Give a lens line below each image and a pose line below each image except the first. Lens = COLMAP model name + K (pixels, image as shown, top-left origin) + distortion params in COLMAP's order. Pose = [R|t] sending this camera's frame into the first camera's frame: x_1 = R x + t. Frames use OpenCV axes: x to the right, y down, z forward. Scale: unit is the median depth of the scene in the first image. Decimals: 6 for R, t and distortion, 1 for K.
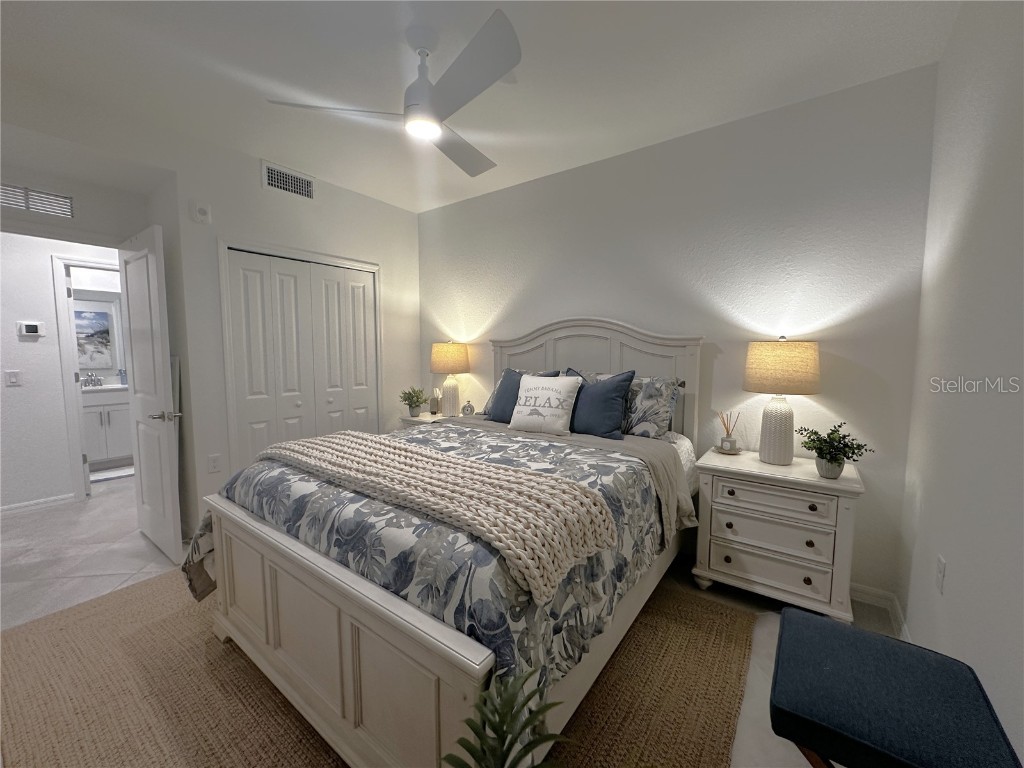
lens RADIAL K [[414.4, 0, 507.5], [0, 414.4, 386.3], [0, 0, 1]] dist [-0.001121, 0.000290]
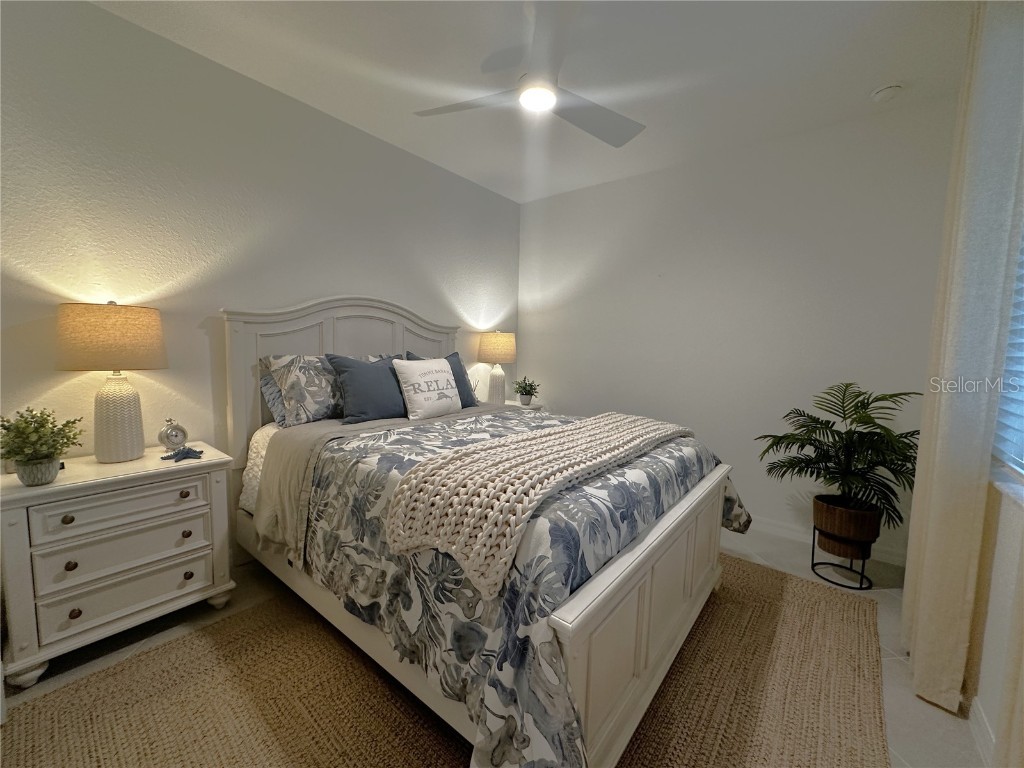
lens RADIAL K [[414.4, 0, 508.6], [0, 414.4, 380.9], [0, 0, 1]] dist [-0.001121, 0.000290]
pose [[0.028350, -0.089254, 0.995605, -1.277561], [0.067824, 0.993882, 0.087168, -0.066865], [-0.997294, 0.065055, 0.034230, 1.112961]]
